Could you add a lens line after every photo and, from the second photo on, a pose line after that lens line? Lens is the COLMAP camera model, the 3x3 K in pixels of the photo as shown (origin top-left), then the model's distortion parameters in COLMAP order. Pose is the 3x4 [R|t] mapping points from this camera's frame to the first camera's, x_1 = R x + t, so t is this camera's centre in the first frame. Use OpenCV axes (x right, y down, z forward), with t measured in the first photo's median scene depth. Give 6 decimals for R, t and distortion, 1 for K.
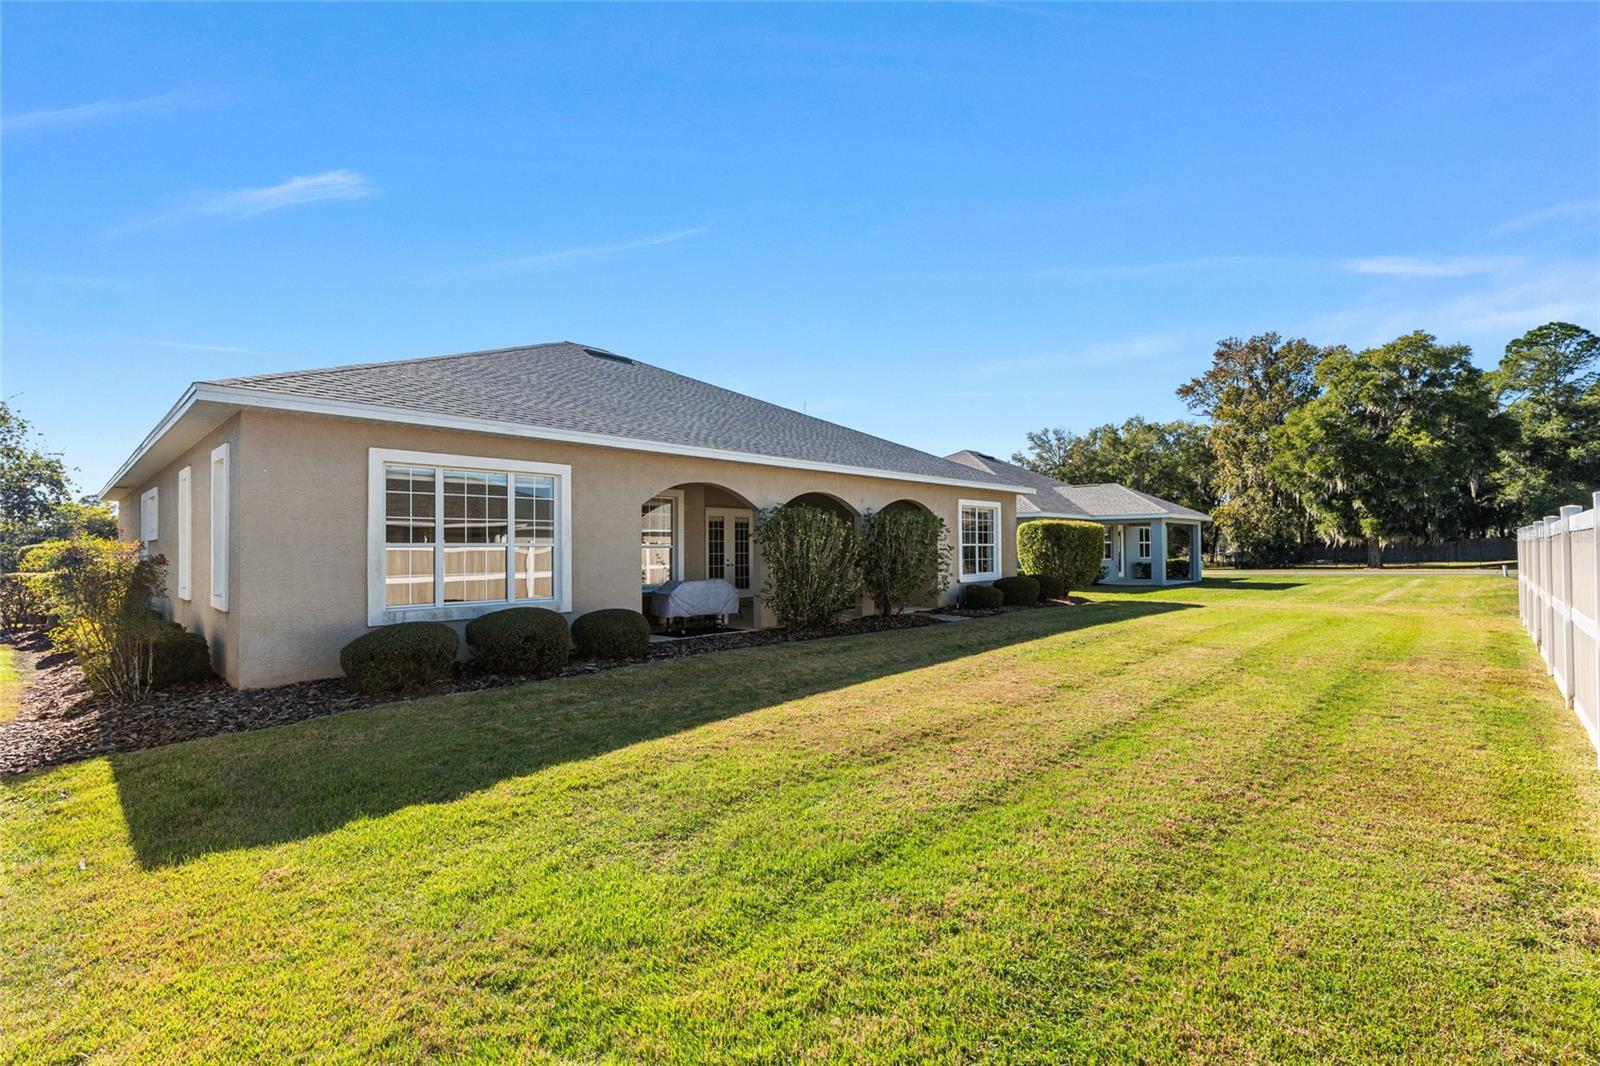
lens RADIAL K [[725.0, 0, 800.0], [0, 725.0, 533.0], [0, 0, 1]] dist [-0.000793, -0.000292]
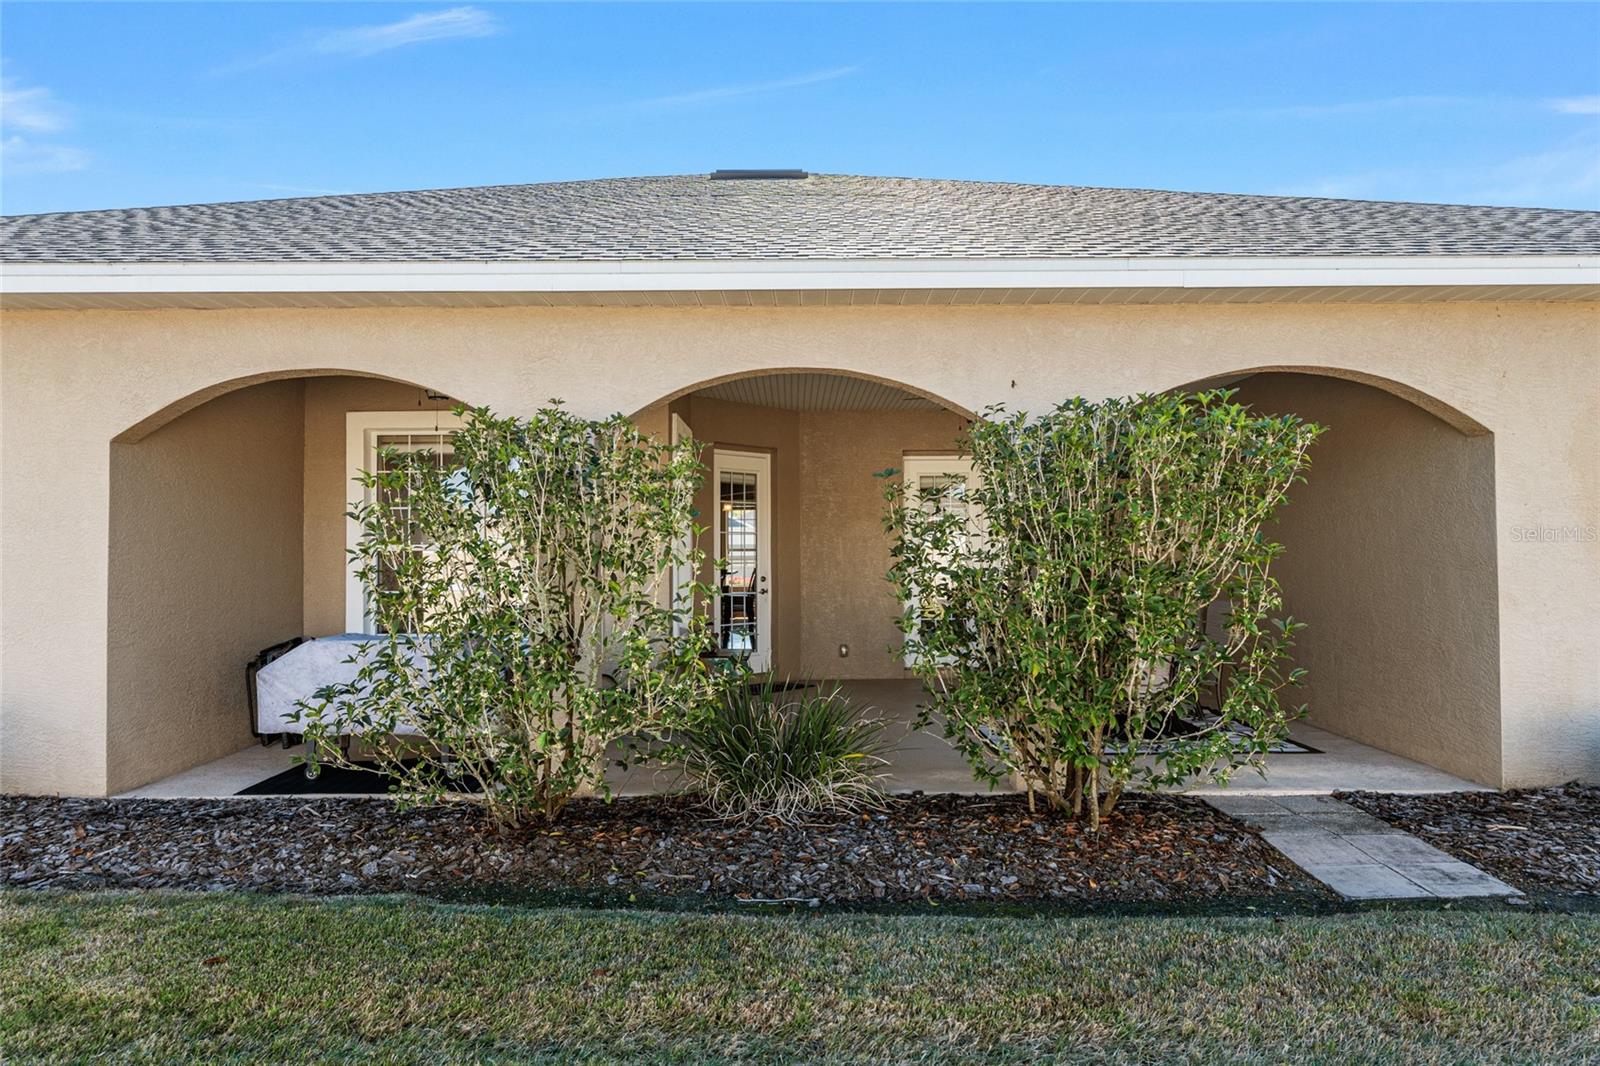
lens RADIAL K [[960.4, 0, 800.0], [0, 960.4, 533.0], [0, 0, 1]] dist [0.003606, 0.000900]
pose [[0.688413, -0.014829, -0.725167, 0.094684], [0.016275, 0.999855, -0.004995, 0.004534], [0.725136, -0.008363, 0.688555, 0.211943]]
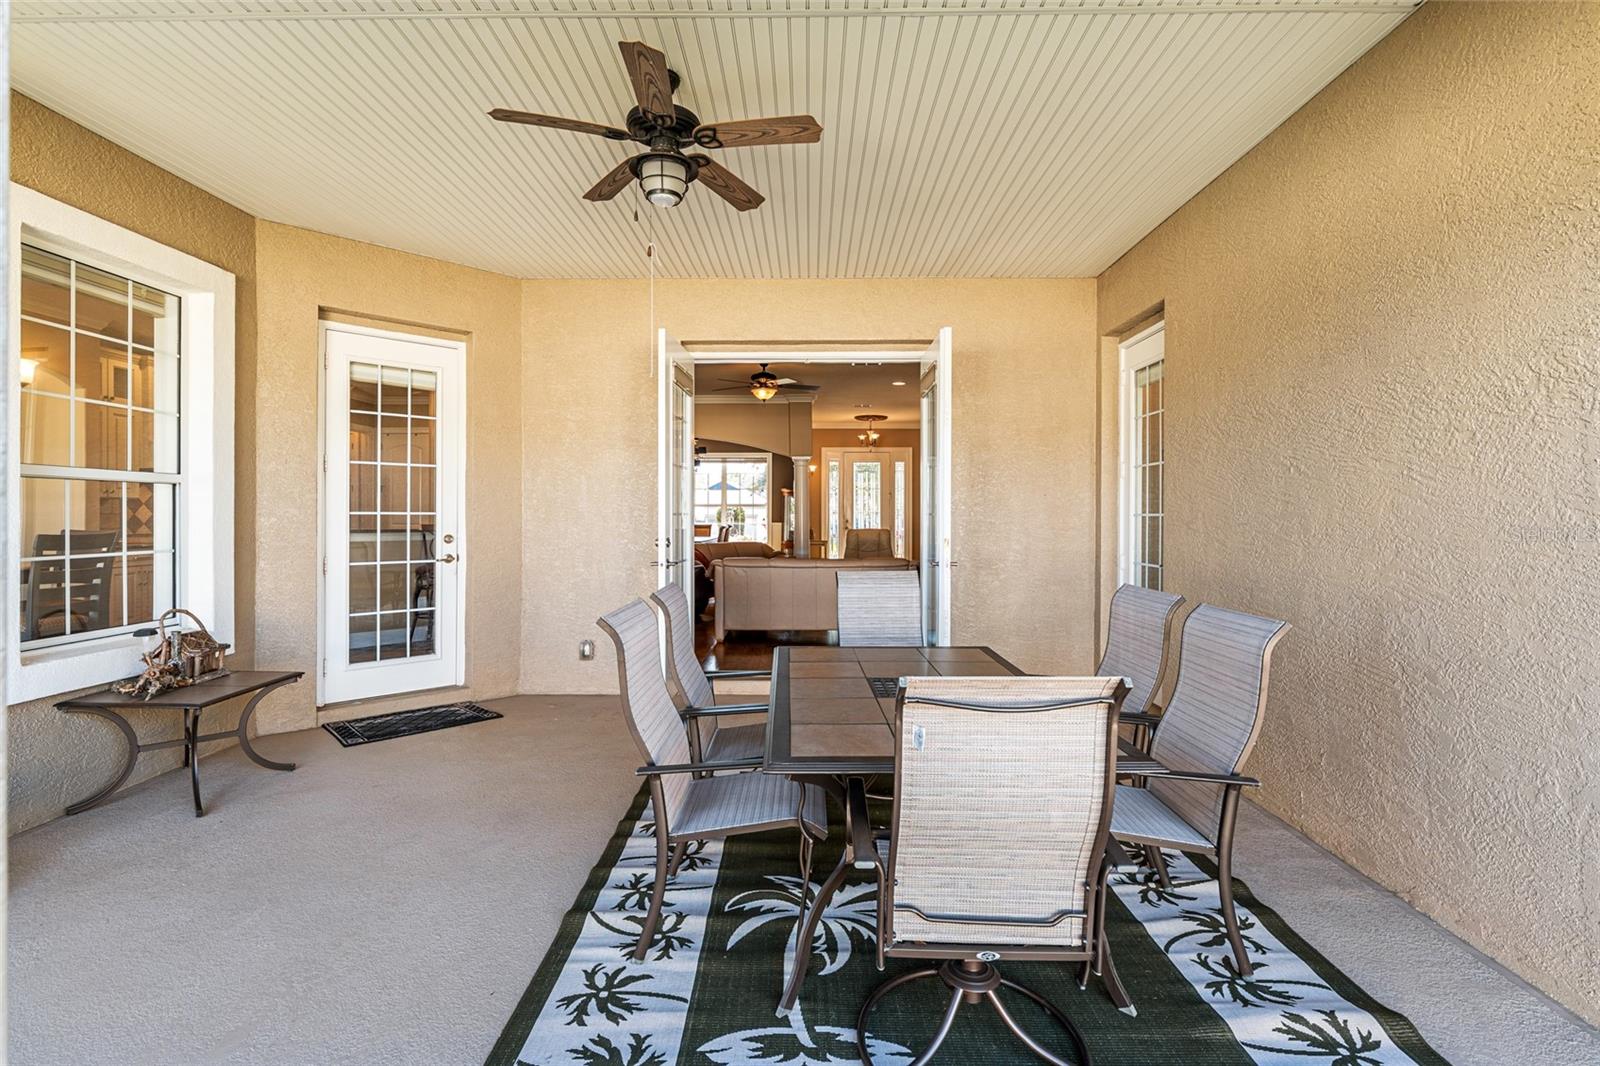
lens RADIAL K [[722.0, 0, 802.9], [0, 722.0, 512.7], [0, 0, 1]] dist [0.000080, -0.000712]
pose [[0.677362, 0.003740, -0.735640, 0.041898], [0.009258, 0.999865, 0.013608, 0.009001], [0.735591, -0.016028, 0.677236, 0.322422]]
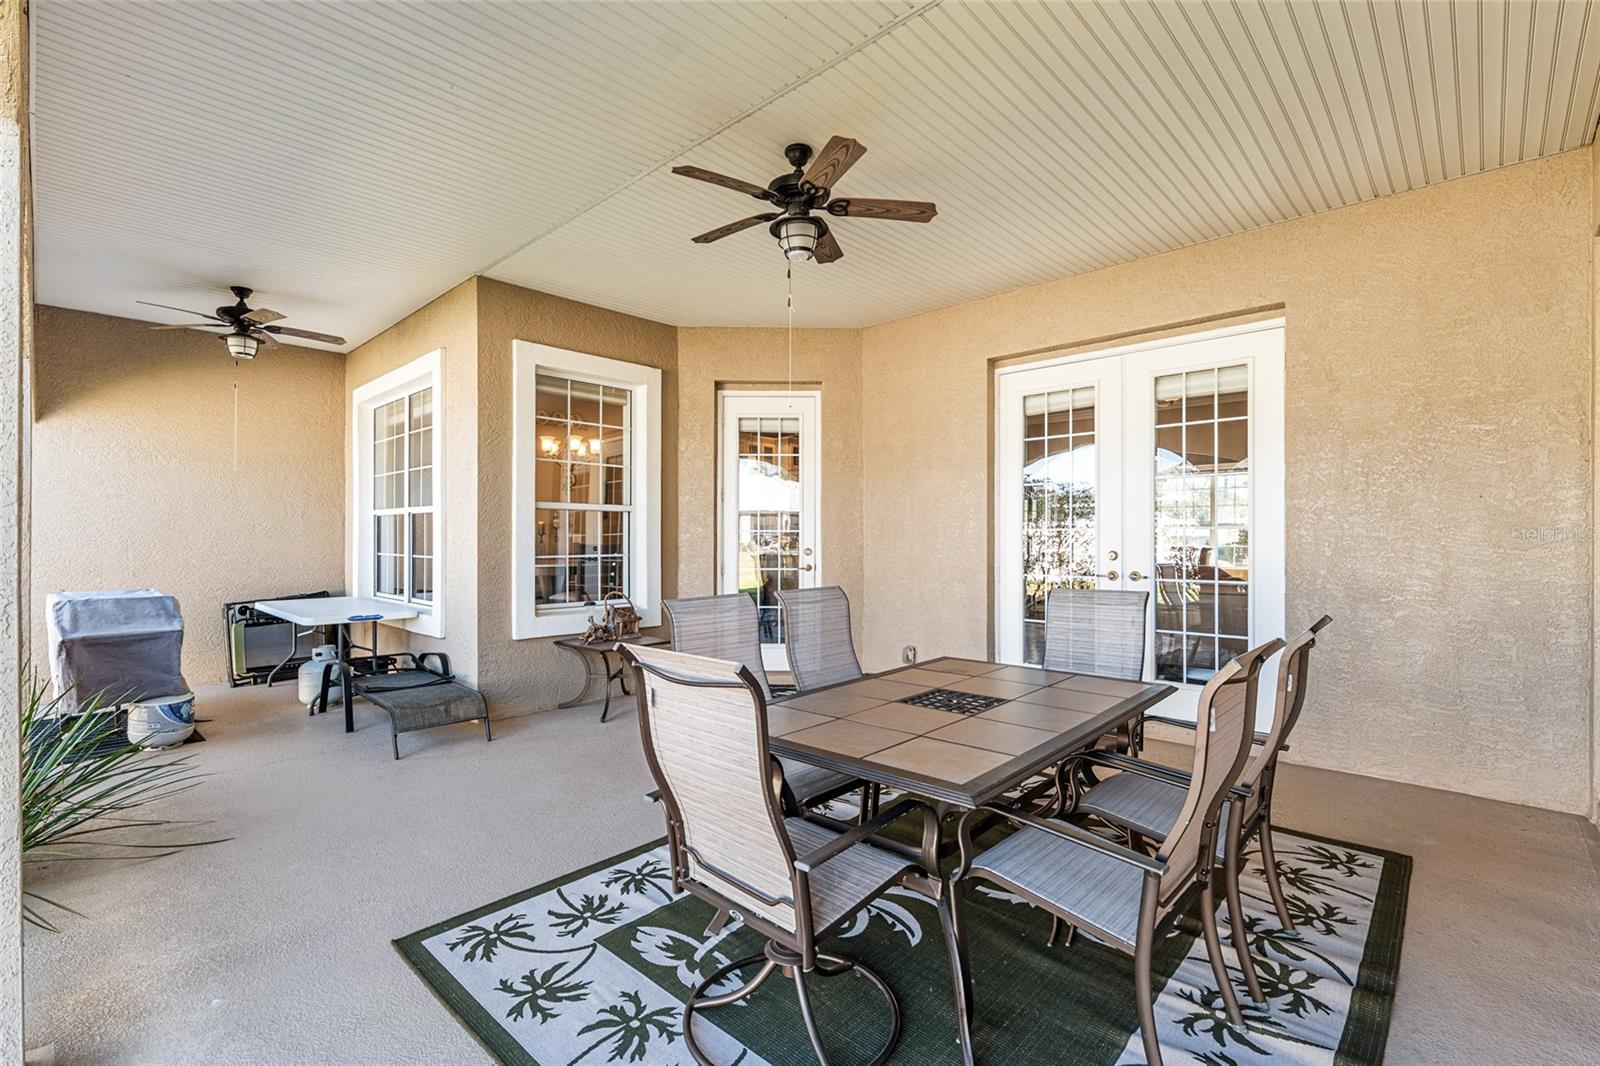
lens RADIAL K [[725.0, 0, 800.0], [0, 725.0, 533.0], [0, 0, 1]] dist [-0.000793, -0.000292]
pose [[-0.002061, -0.003810, -0.999991, 0.059537], [0.018728, 0.999817, -0.003848, 0.010849], [0.999822, -0.018736, -0.001989, 0.353897]]
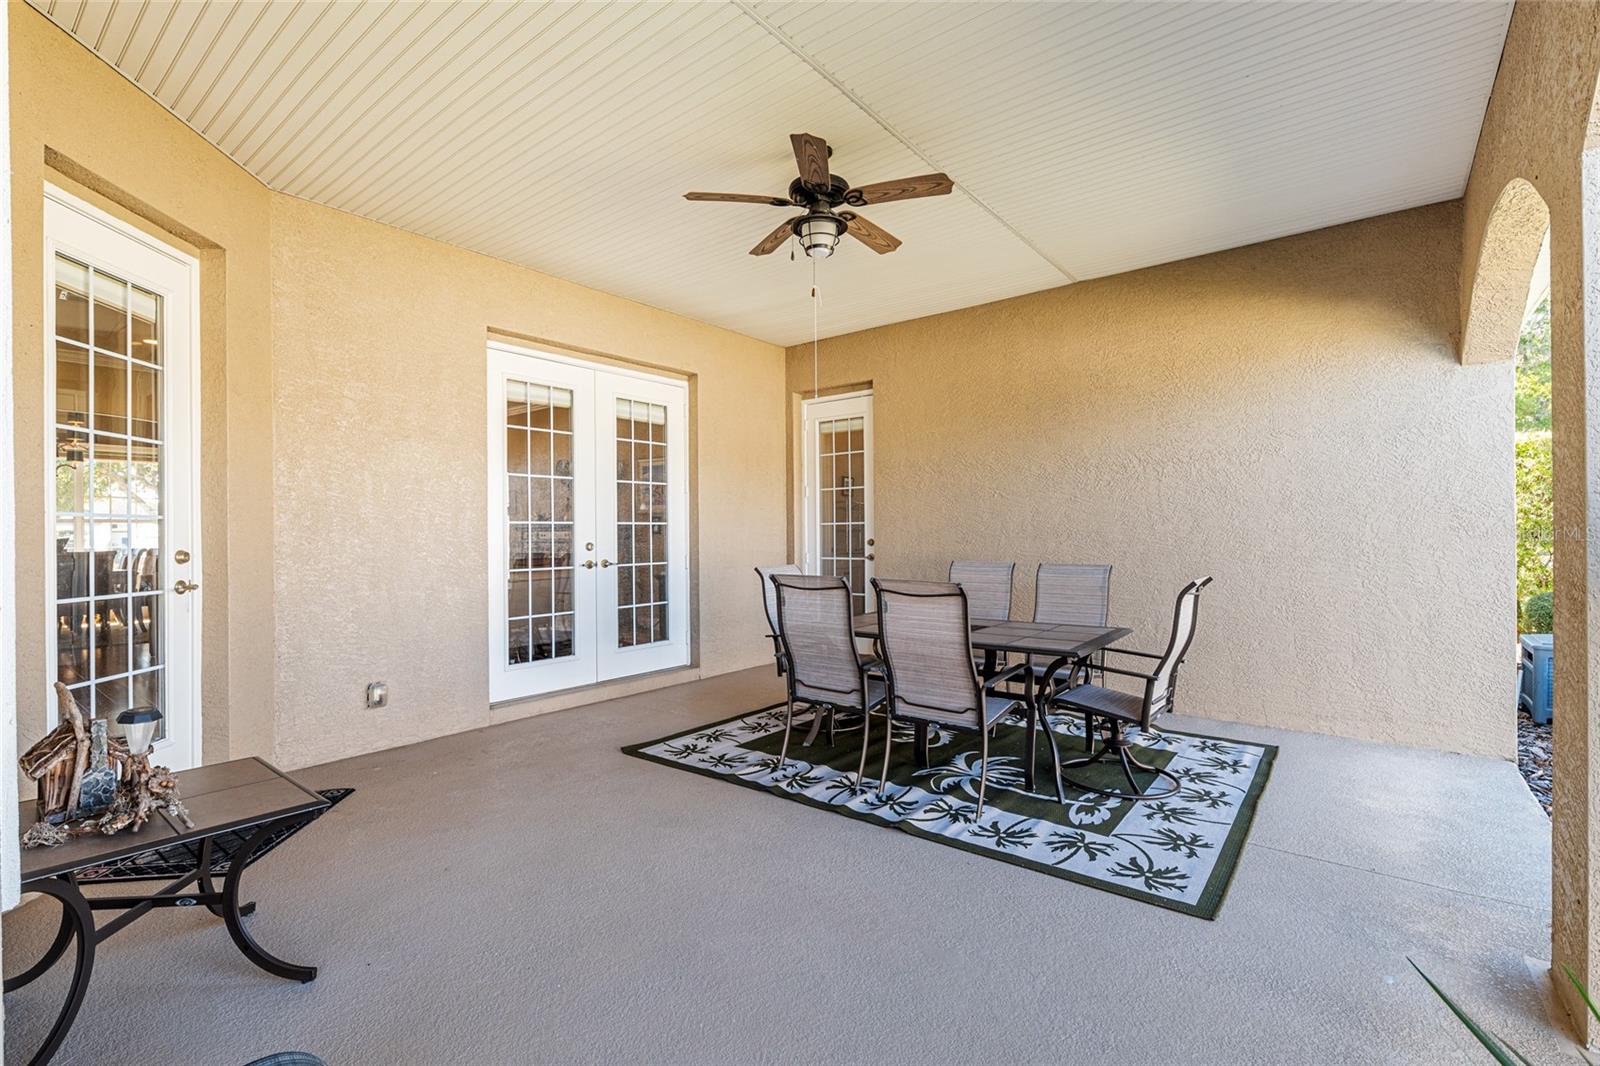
lens RADIAL K [[721.3, 0, 793.9], [0, 721.3, 534.0], [0, 0, 1]] dist [-0.001236, -0.000424]
pose [[0.996942, -0.004315, 0.078027, -0.016865], [0.002947, 0.999840, 0.017629, 0.010550], [-0.078091, -0.017345, 0.996795, 0.283875]]
